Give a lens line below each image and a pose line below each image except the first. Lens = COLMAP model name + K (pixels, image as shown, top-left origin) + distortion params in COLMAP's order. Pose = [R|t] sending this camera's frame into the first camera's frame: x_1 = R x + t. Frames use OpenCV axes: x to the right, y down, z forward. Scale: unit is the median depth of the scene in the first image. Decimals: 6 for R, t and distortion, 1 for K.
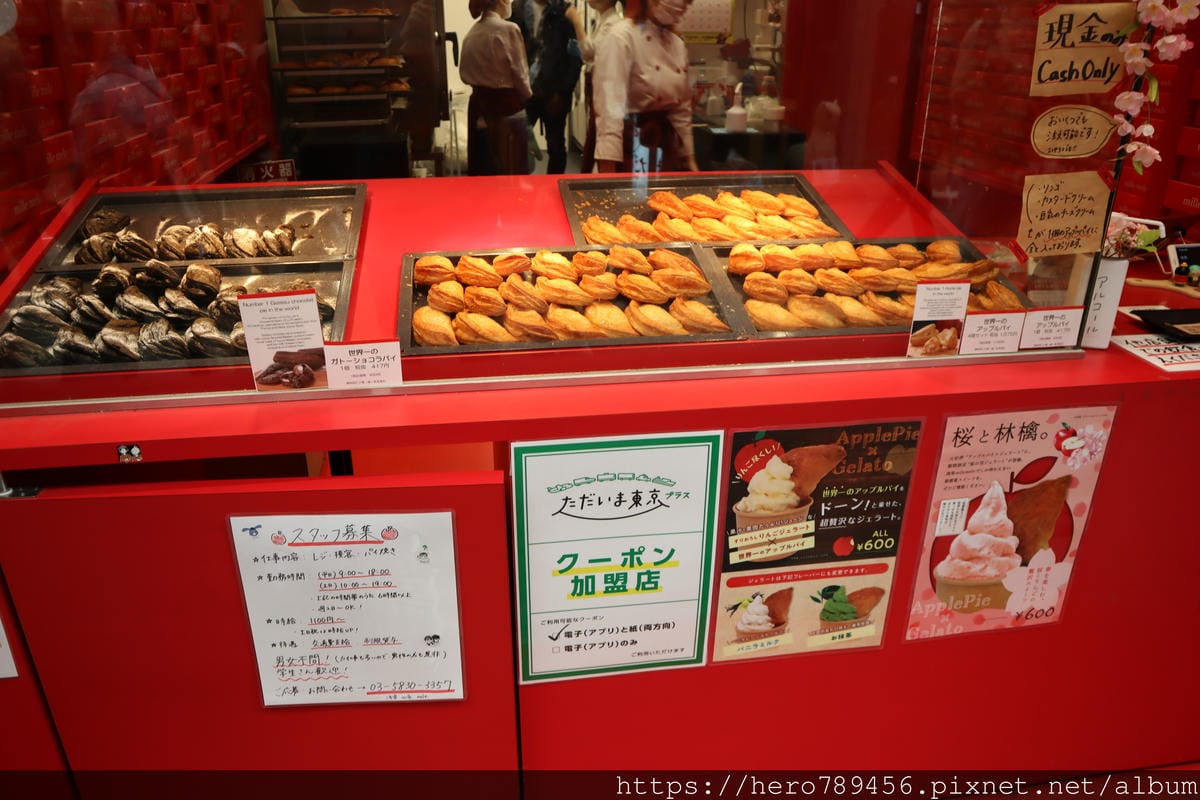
lens RADIAL K [[895.4, 0, 600.0], [0, 895.4, 400.0], [0, 0, 1]] dist [-0.111276, 0.089926]
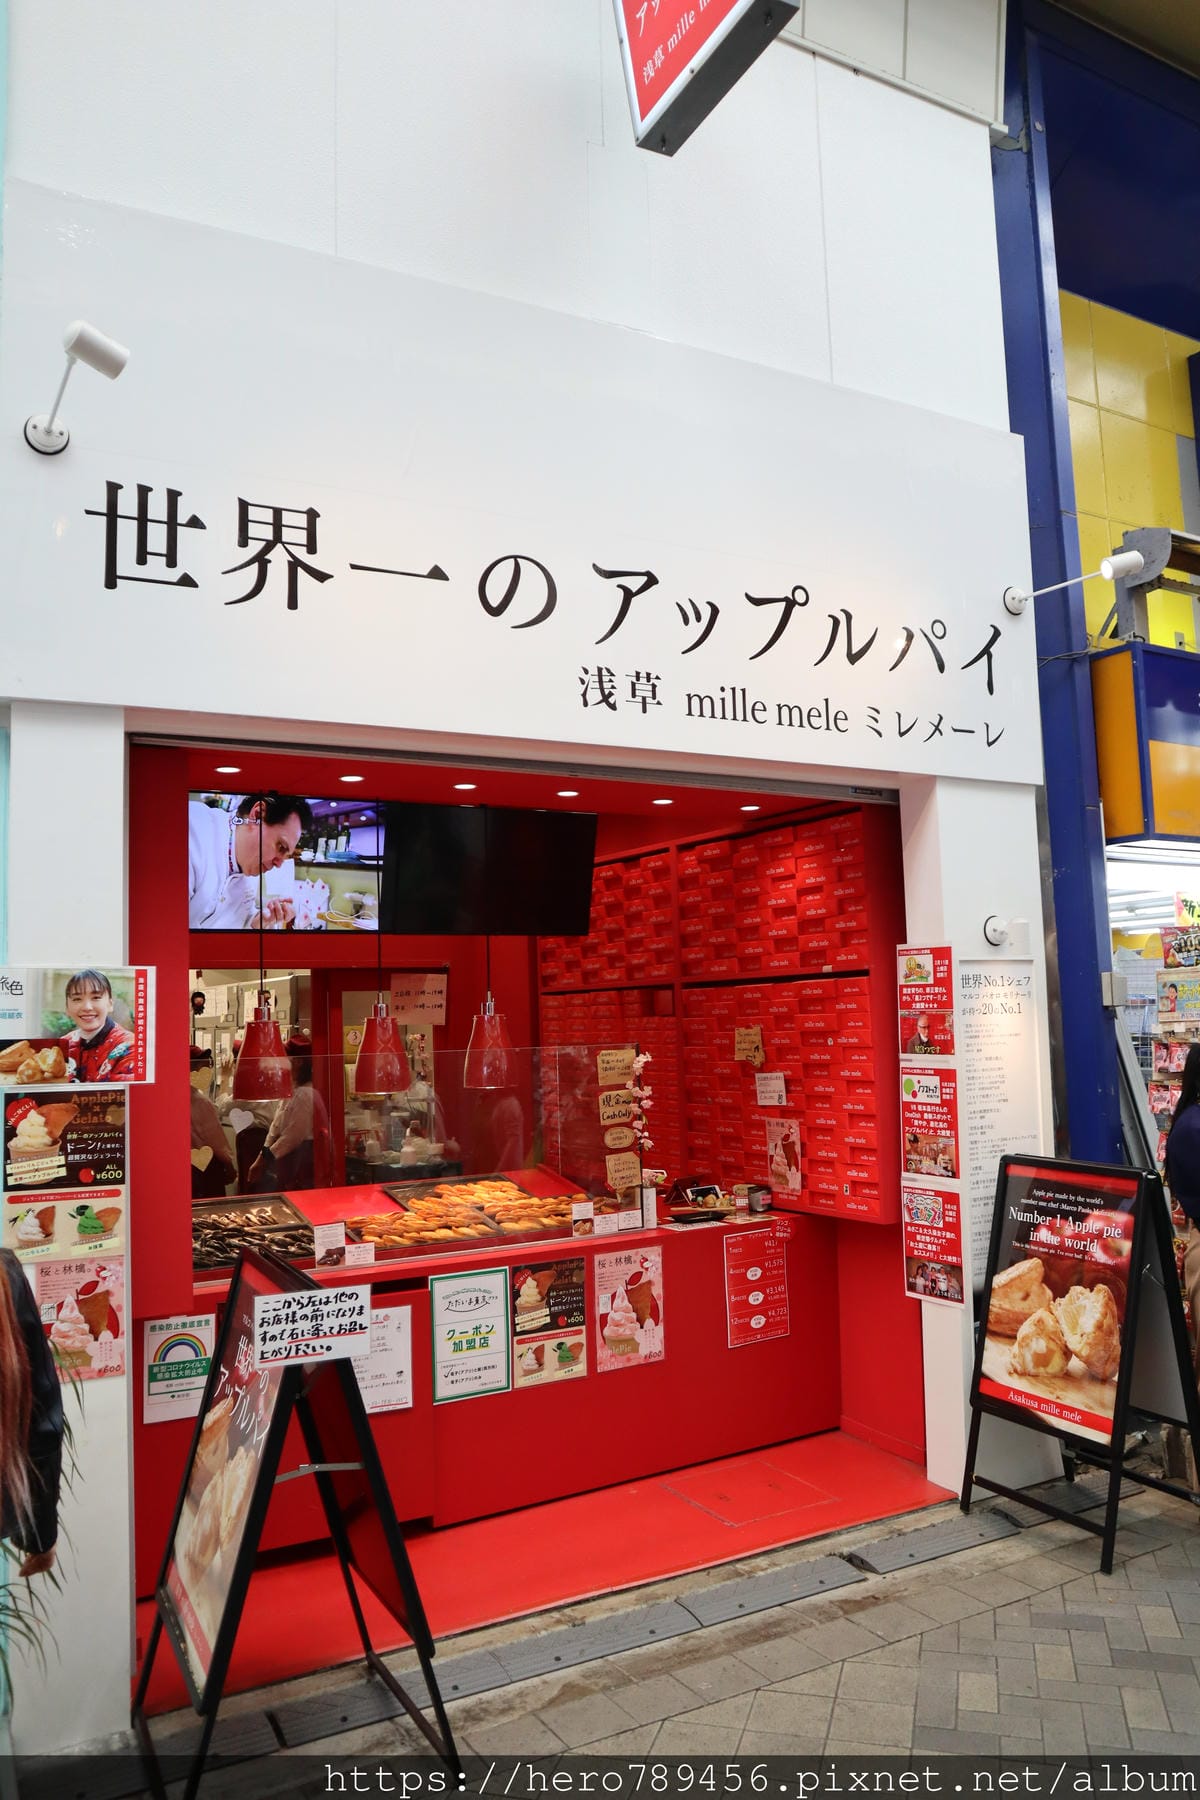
lens RADIAL K [[1343.1, 0, 600.0], [0, 1343.1, 900.0], [0, 0, 1]] dist [-0.111276, 0.089926]
pose [[0.919189, 0.000063, 0.393817, -1.004201], [0.191964, 0.873082, -0.448194, 0.792131], [-0.343863, 0.487573, 0.802515, -2.350998]]
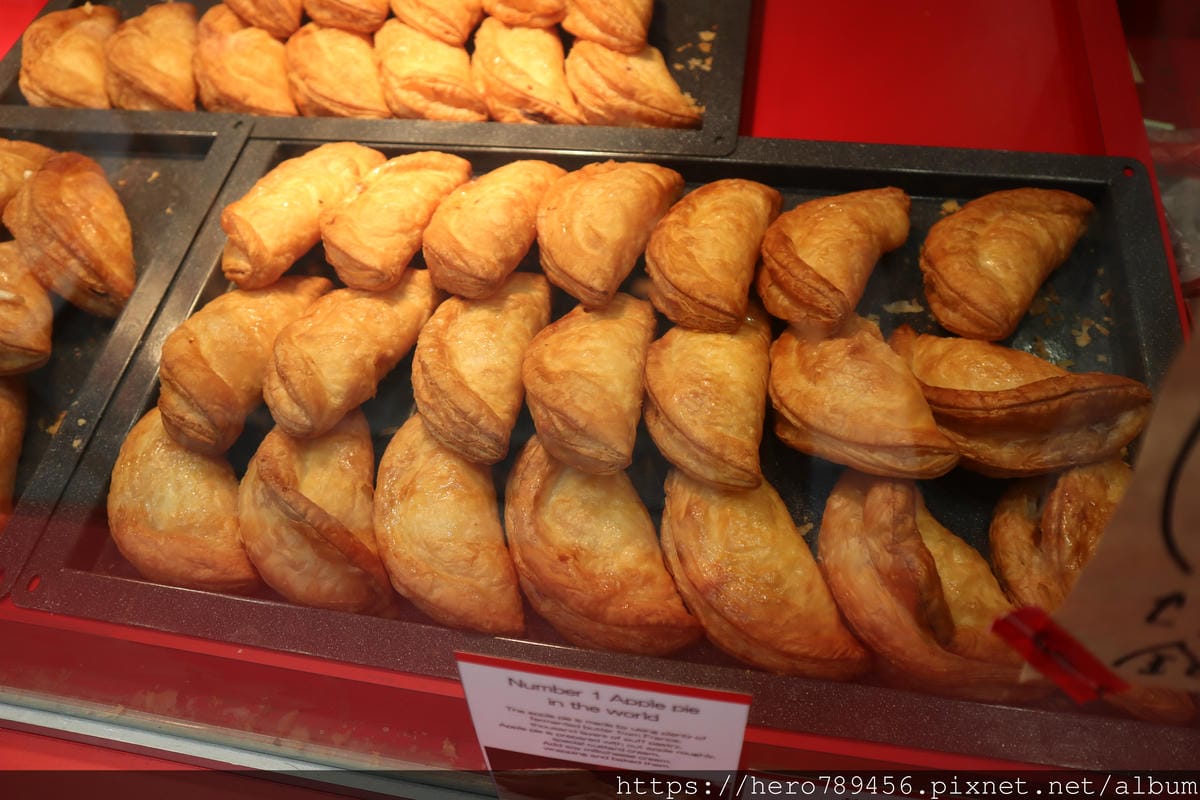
lens RADIAL K [[895.4, 0, 600.0], [0, 895.4, 400.0], [0, 0, 1]] dist [-0.111276, 0.089926]
pose [[0.941825, 0.200962, -0.269407, 0.435801], [-0.085930, 0.918893, 0.385035, -0.269007], [0.324933, -0.339485, 0.882705, 0.855522]]
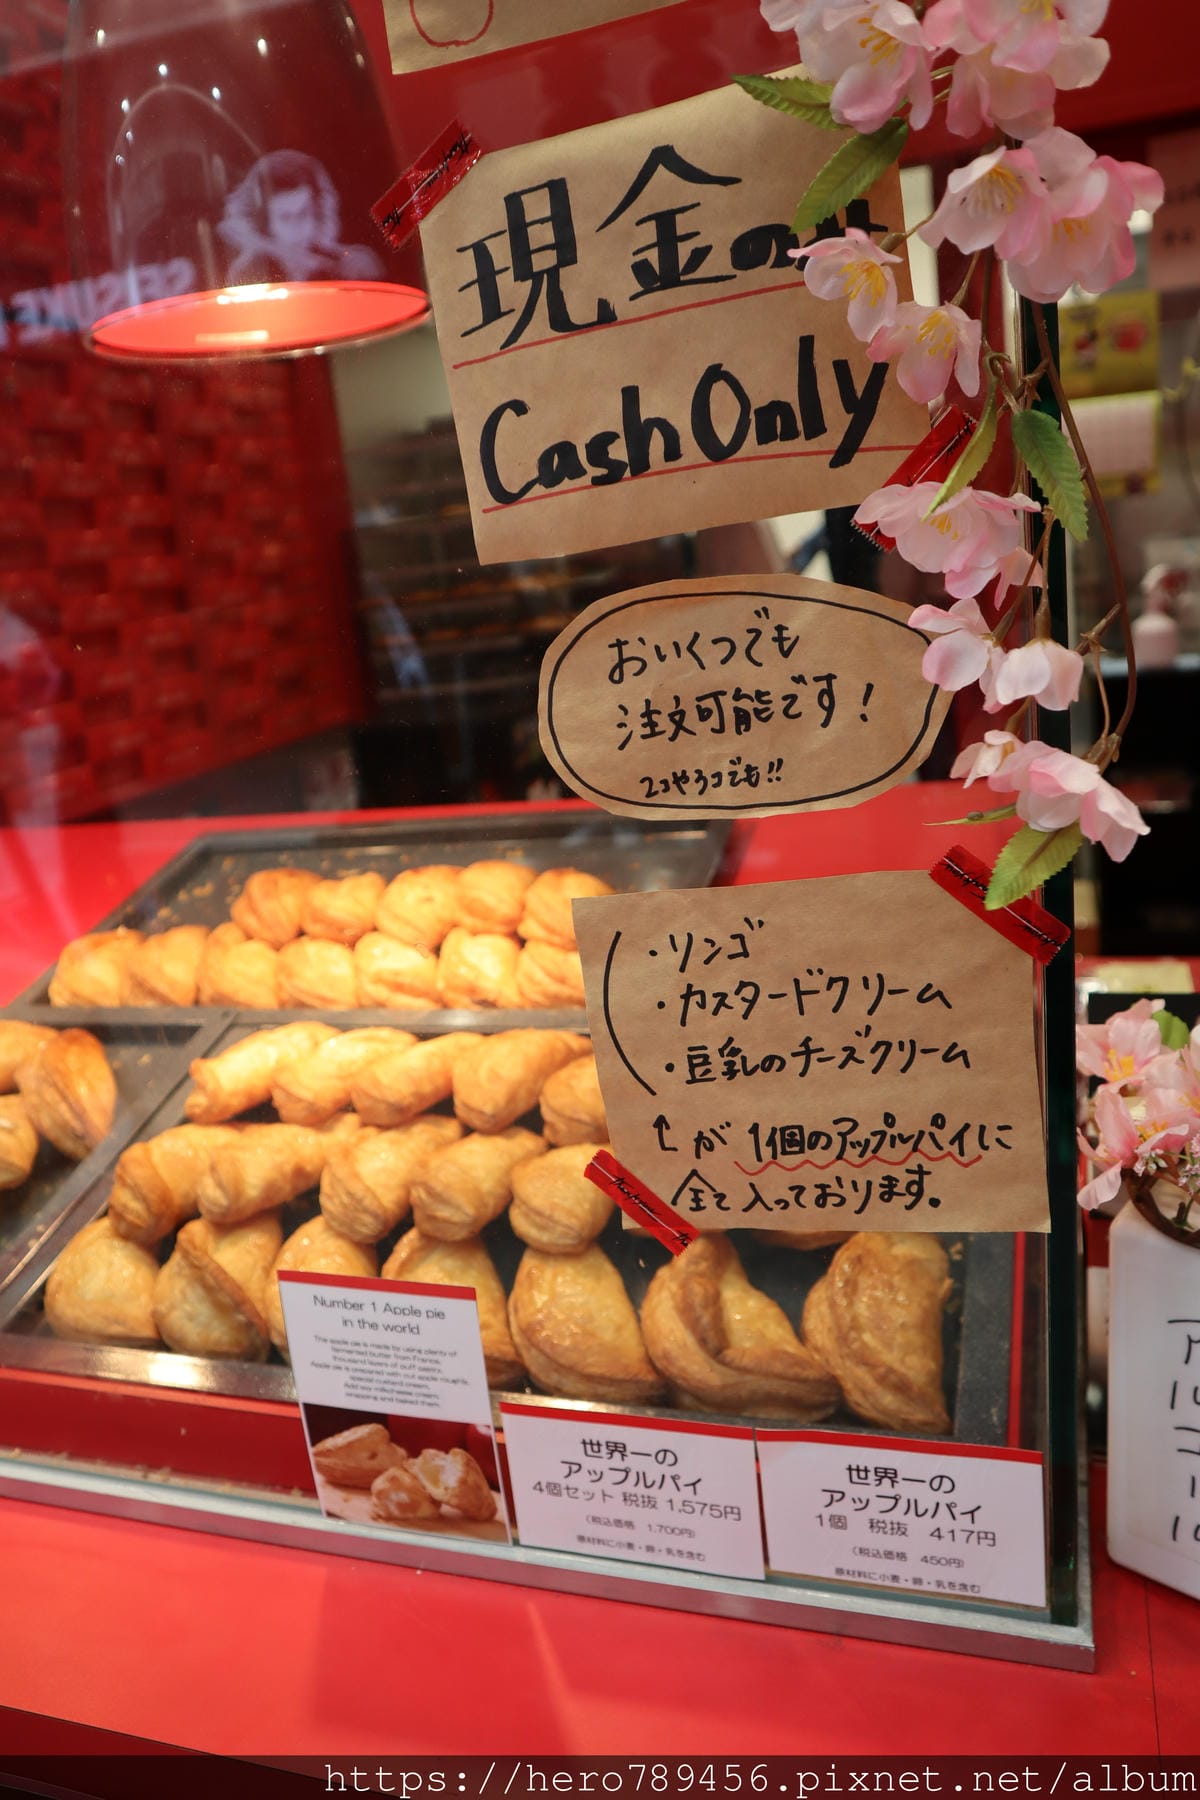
lens RADIAL K [[1343.1, 0, 600.0], [0, 1343.1, 900.0], [0, 0, 1]] dist [-0.111276, 0.089926]
pose [[0.885063, 0.015400, -0.465216, 0.640573], [-0.073519, 0.991532, -0.107046, -0.212955], [0.459628, 0.128945, 0.878701, 0.672759]]
